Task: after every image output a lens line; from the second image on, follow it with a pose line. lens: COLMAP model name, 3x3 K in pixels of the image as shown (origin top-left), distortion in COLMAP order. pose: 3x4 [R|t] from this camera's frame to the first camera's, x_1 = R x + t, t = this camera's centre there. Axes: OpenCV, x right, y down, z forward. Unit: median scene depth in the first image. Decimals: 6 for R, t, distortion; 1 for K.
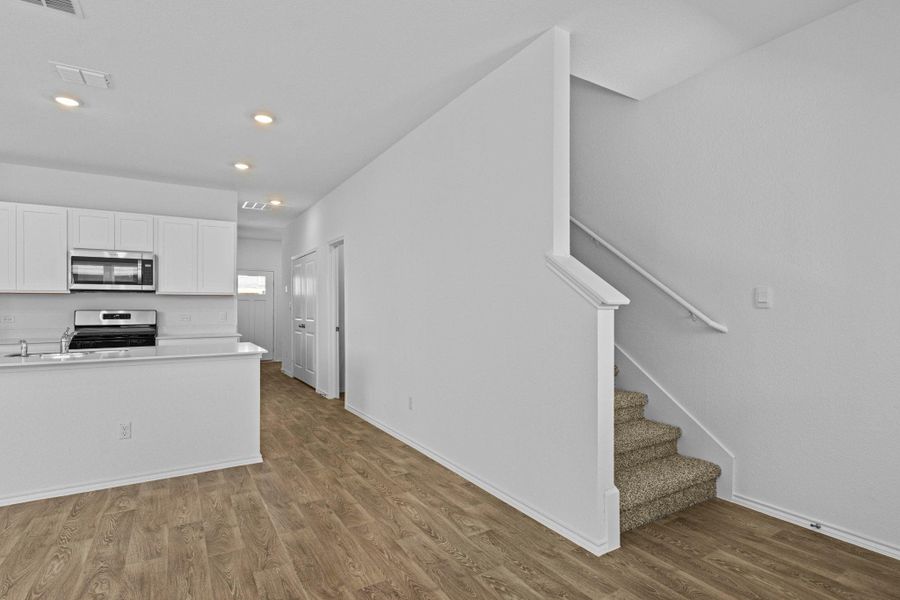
lens RADIAL K [[460.2, 0, 456.9], [0, 460.2, 302.7], [0, 0, 1]] dist [0.001303, 0.000283]
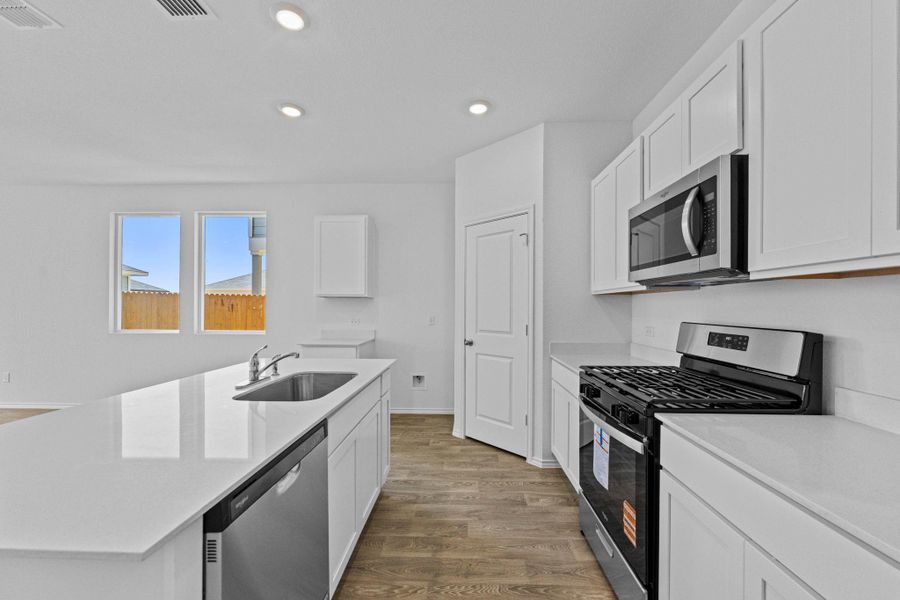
lens RADIAL K [[357.6, 0, 454.0], [0, 357.6, 308.4], [0, 0, 1]] dist [-0.022892, -0.000247]
pose [[-0.543080, 0.002590, -0.839677, -0.354658], [0.002763, 0.999995, 0.001298, 0.000640], [0.839676, -0.001616, -0.543085, 0.978200]]
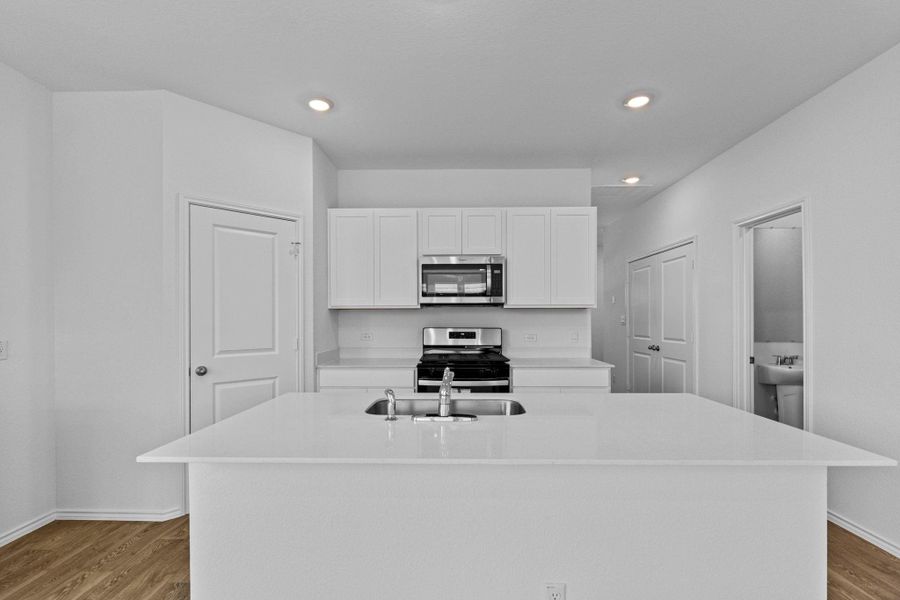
lens RADIAL K [[396.9, 0, 448.7], [0, 396.9, 323.1], [0, 0, 1]] dist [0.009055, -0.000505]
pose [[0.842389, 0.004410, -0.538853, -0.372854], [0.005255, 0.999852, 0.016398, -0.004334], [0.538845, -0.016645, 0.842241, 0.381292]]
